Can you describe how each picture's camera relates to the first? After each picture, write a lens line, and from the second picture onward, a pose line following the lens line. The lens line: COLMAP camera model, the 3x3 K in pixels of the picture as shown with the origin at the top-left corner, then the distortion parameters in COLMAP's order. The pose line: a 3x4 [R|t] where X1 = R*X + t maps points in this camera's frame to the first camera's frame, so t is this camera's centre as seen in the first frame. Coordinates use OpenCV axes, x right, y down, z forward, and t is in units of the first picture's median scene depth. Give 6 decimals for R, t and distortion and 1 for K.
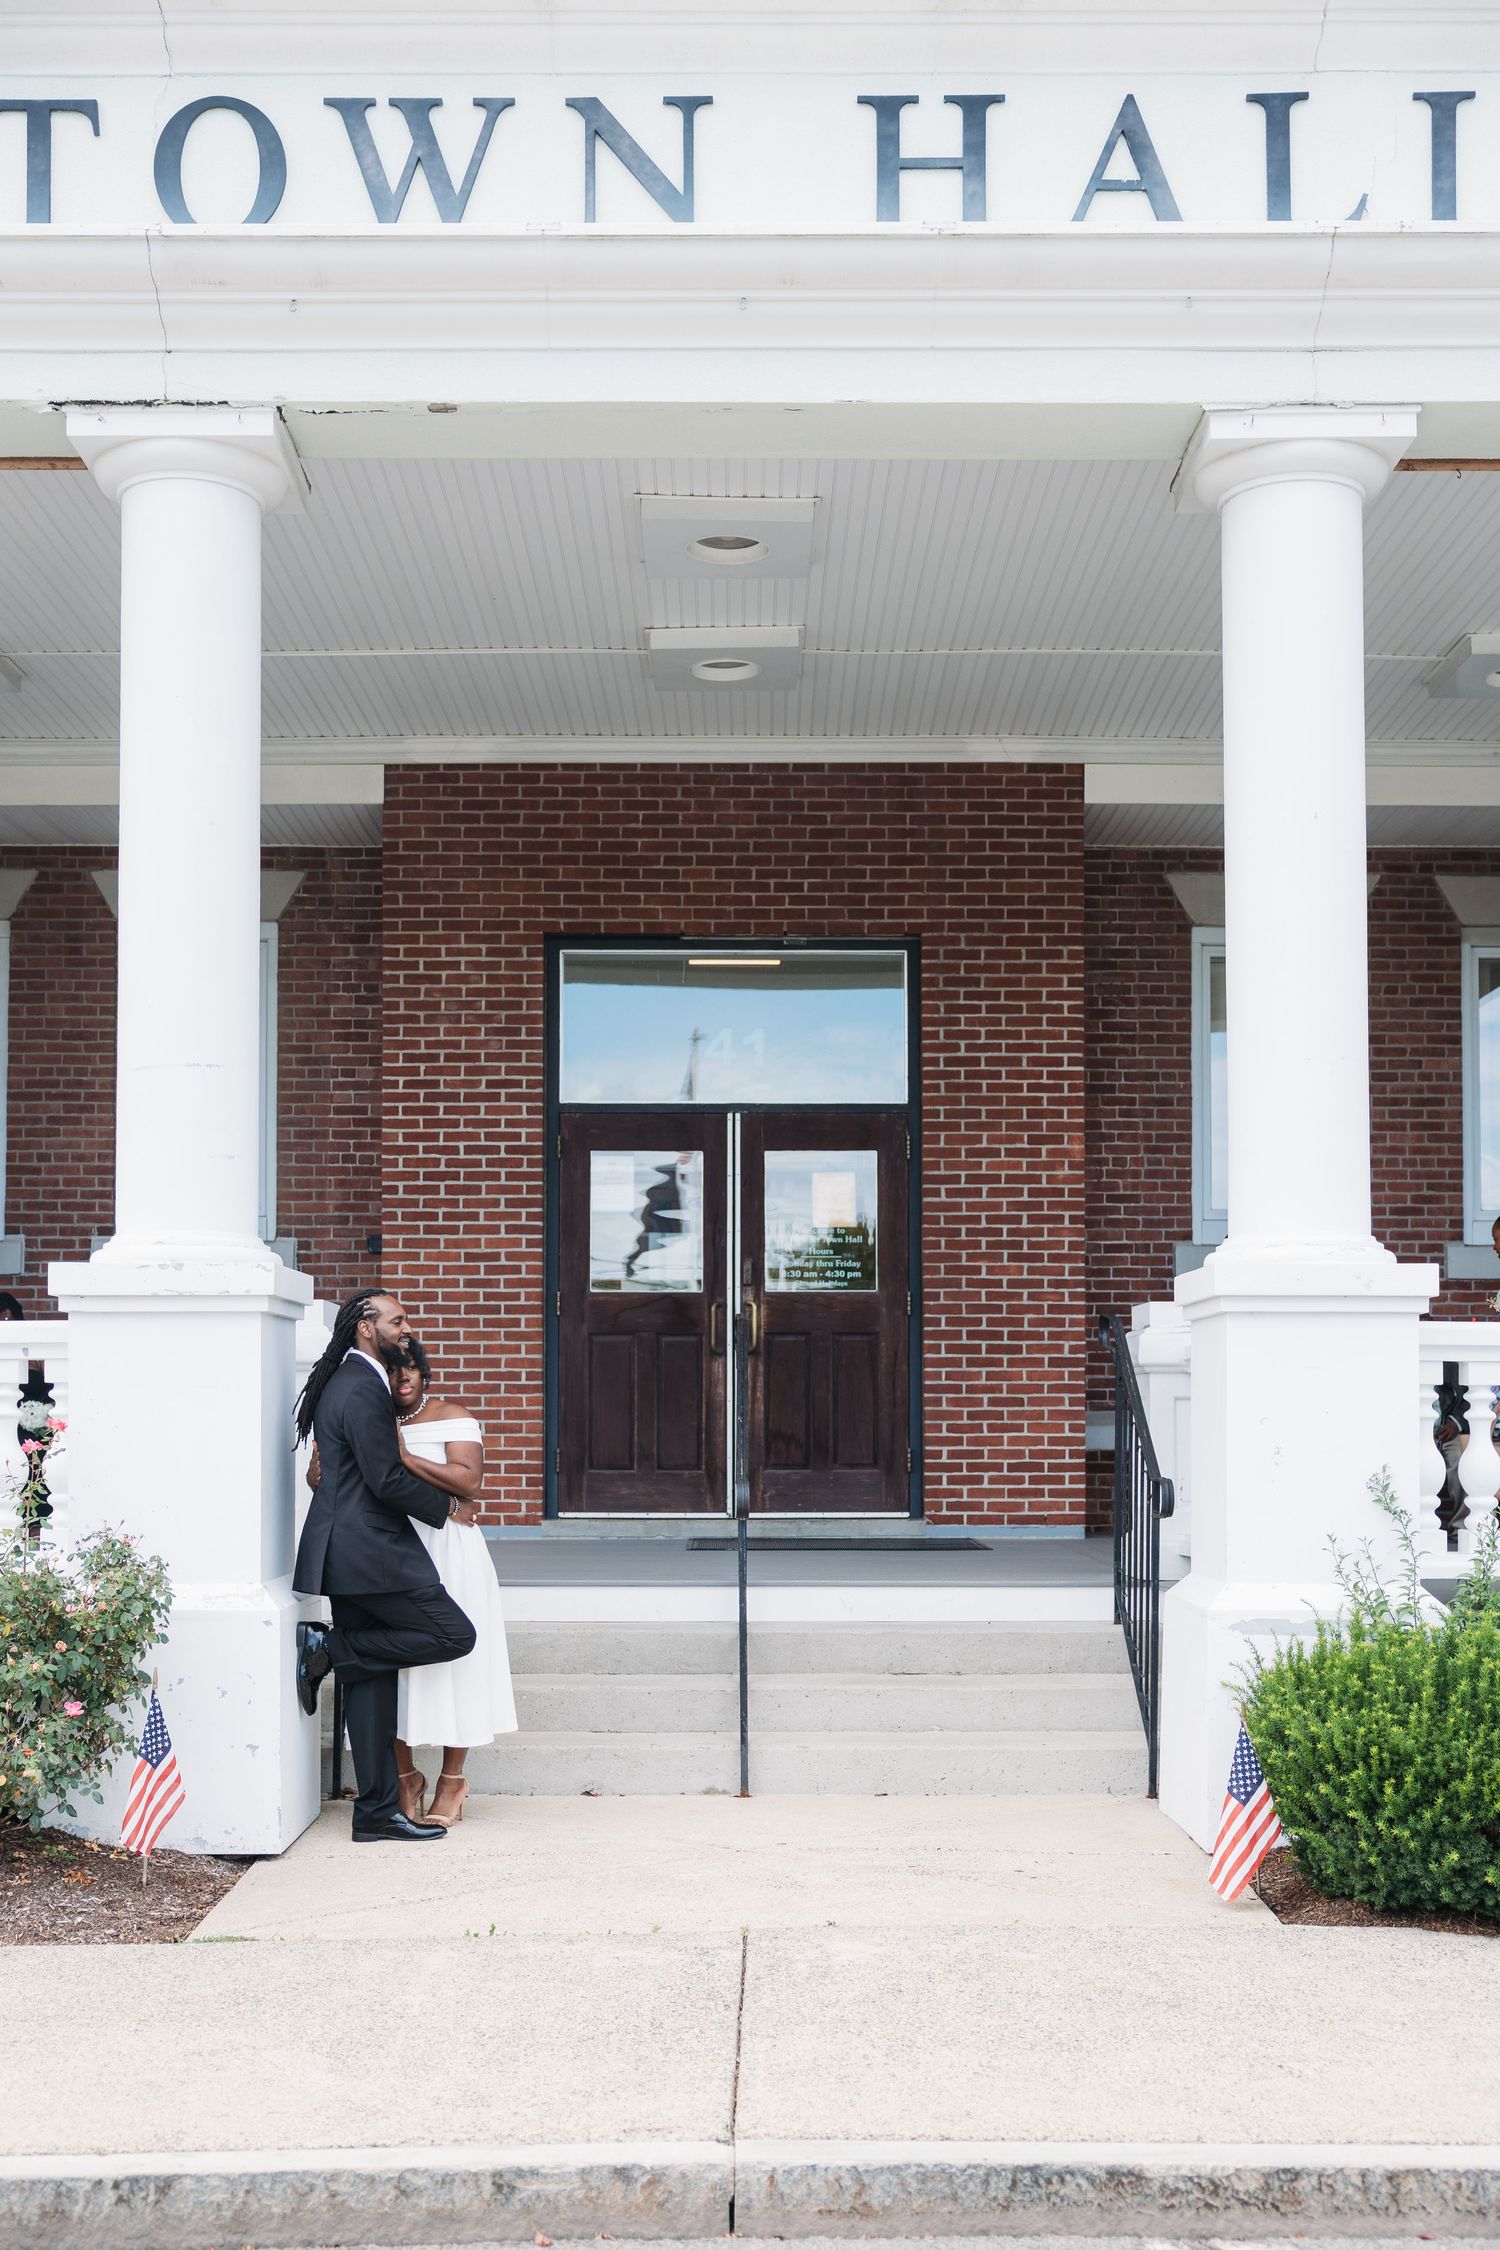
lens RADIAL K [[2385.8, 0, 750.0], [0, 2385.8, 1125.0], [0, 0, 1]] dist [-0.113517, 0.000485]
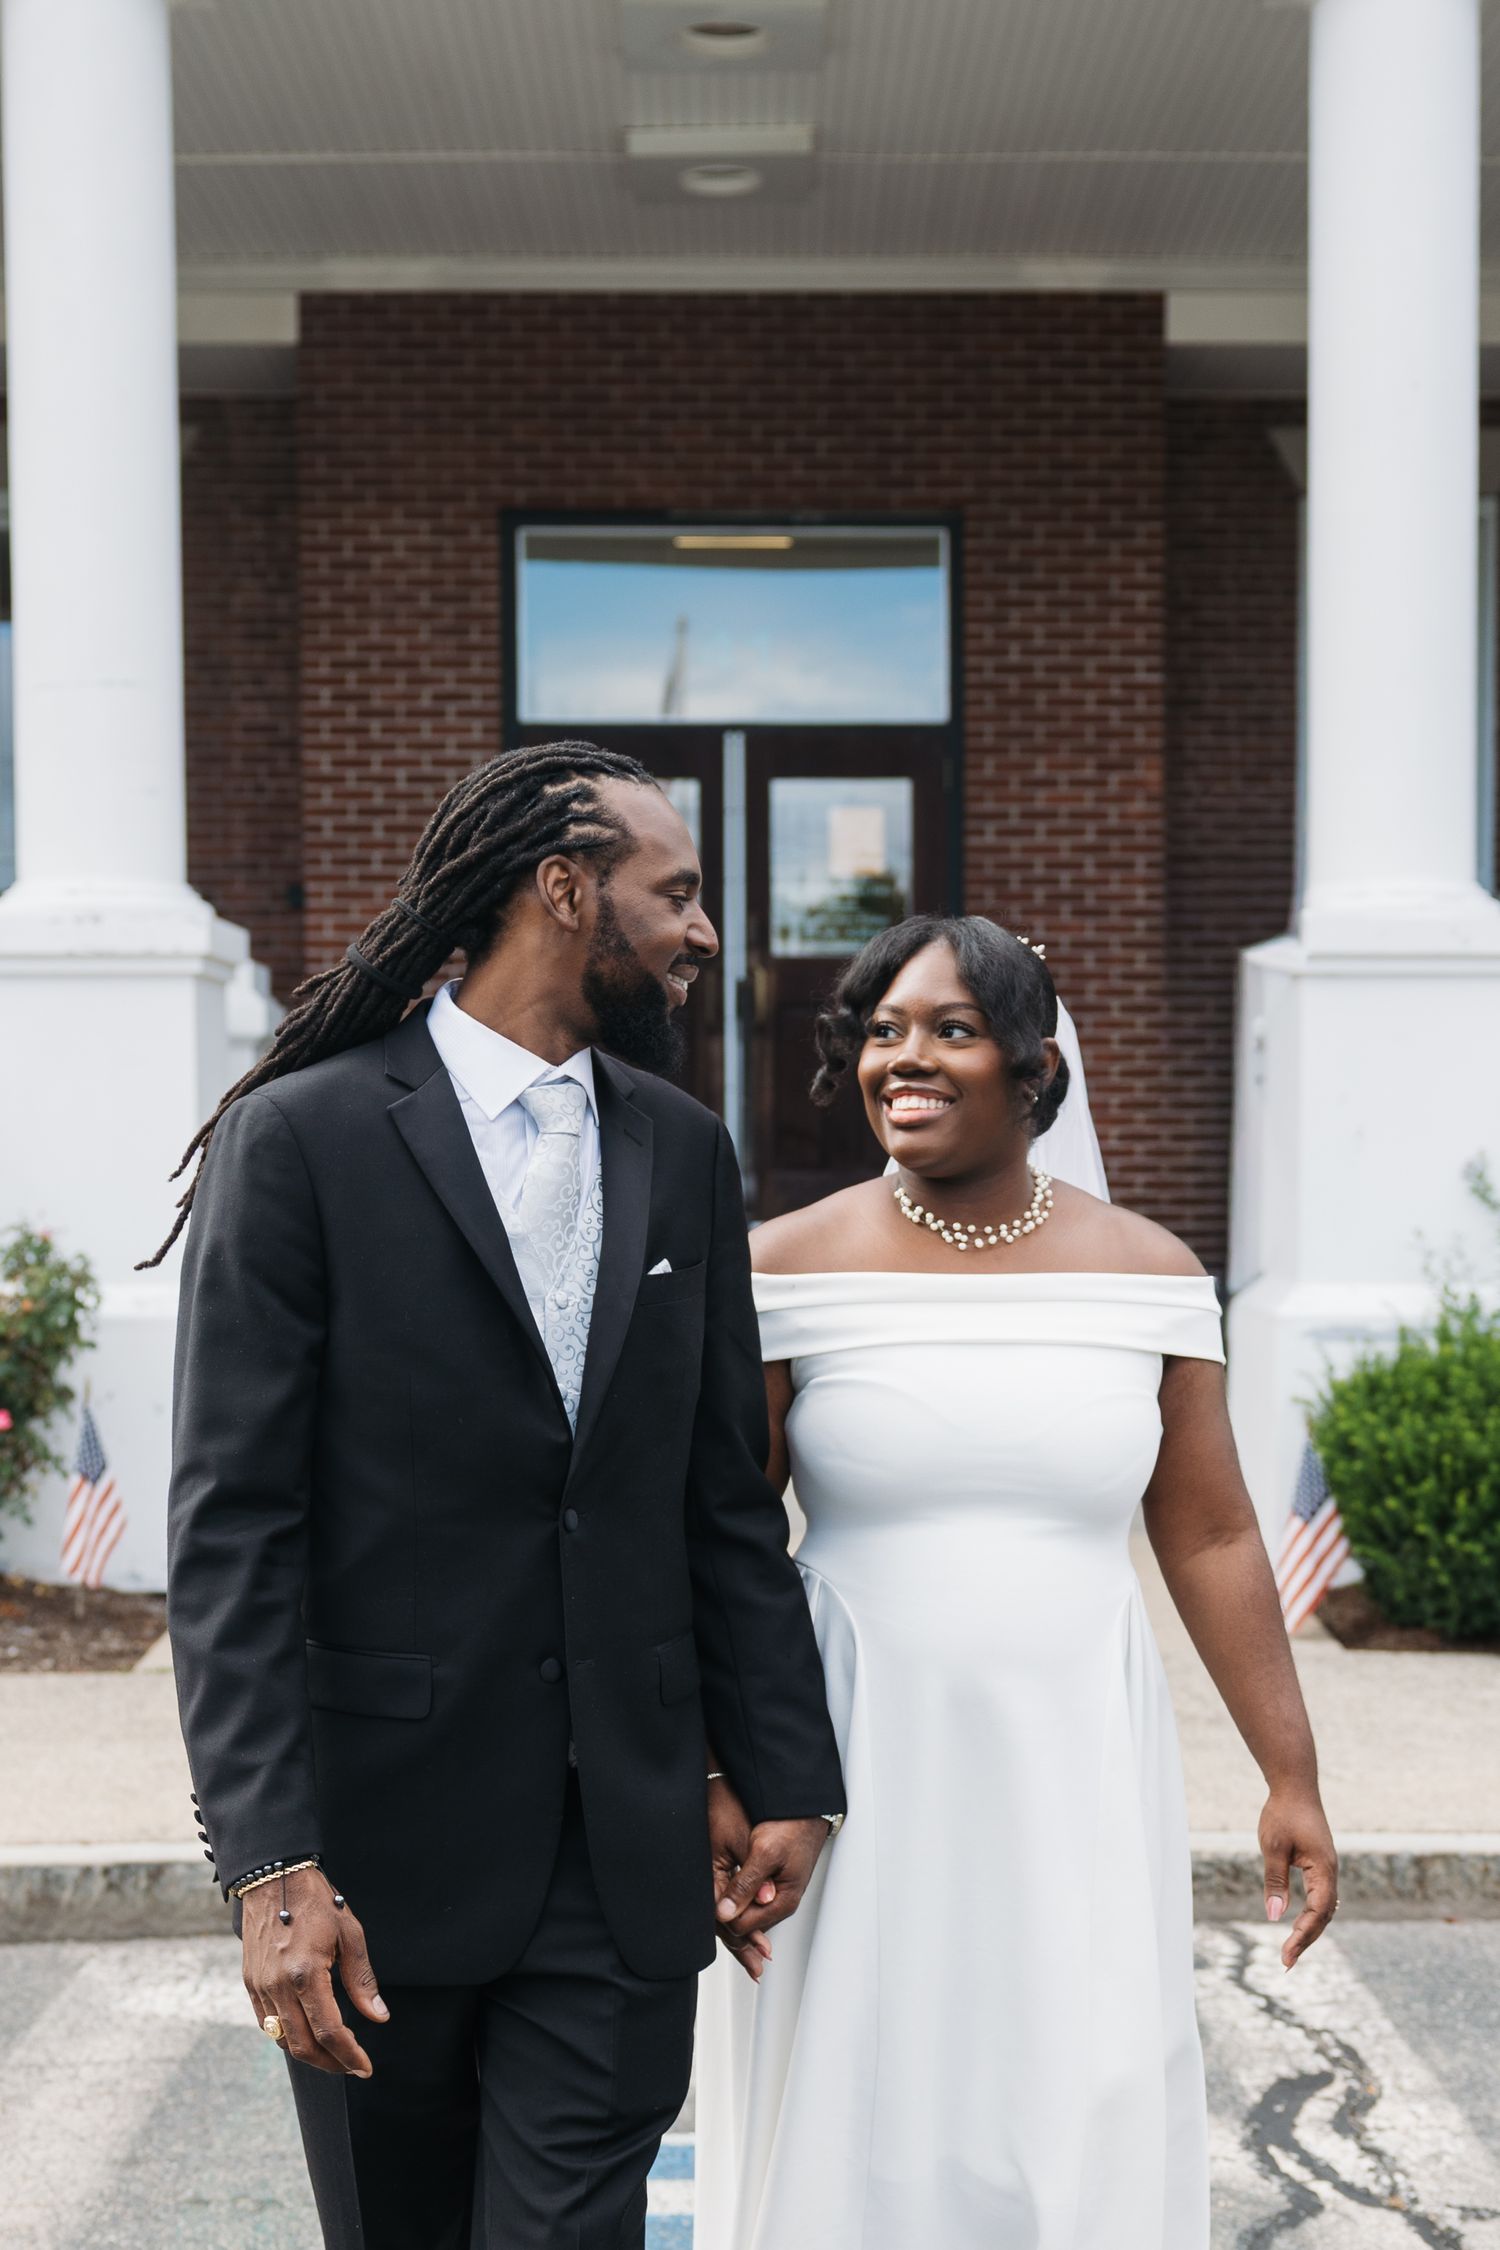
lens RADIAL K [[2047.3, 0, 803.8], [0, 2047.3, 1185.3], [0, 0, 1]] dist [0.044519, 0.001701]
pose [[0.999727, -0.004047, 0.023027, 0.000298], [-0.000475, 0.981185, 0.193069, 0.010211], [-0.023375, -0.193028, 0.980915, 0.258749]]
